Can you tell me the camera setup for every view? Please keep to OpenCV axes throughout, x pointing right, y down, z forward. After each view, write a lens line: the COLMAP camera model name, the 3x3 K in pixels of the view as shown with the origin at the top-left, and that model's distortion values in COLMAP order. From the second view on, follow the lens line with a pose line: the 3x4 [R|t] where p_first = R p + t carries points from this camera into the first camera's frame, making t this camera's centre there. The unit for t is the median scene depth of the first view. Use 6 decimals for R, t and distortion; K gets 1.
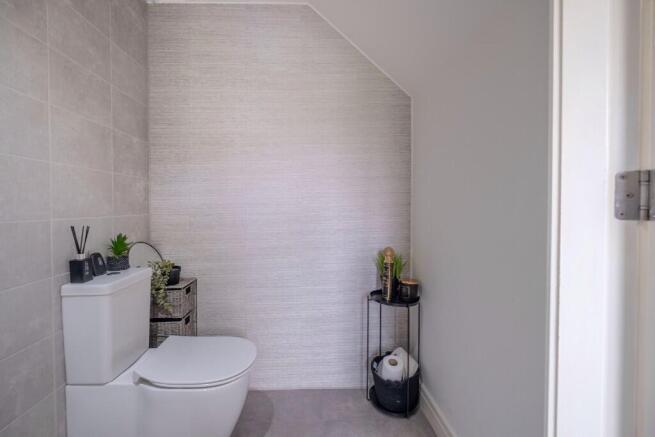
lens RADIAL K [[281.6, 0, 327.5], [0, 281.6, 218.5], [0, 0, 1]] dist [0.000419, 0.000084]
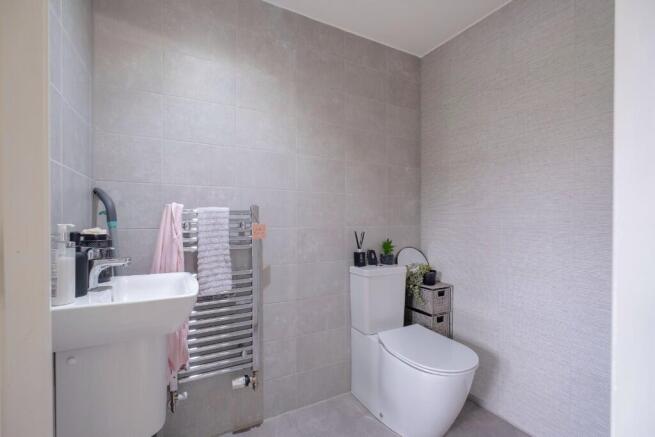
lens RADIAL K [[288.1, 0, 326.5], [0, 288.1, 227.4], [0, 0, 1]] dist [-0.000850, -0.000371]
pose [[0.465561, 0.026581, -0.884617, 0.395575], [-0.037459, 0.999245, 0.010311, -0.005907], [0.884223, 0.028336, 0.466205, 0.050765]]
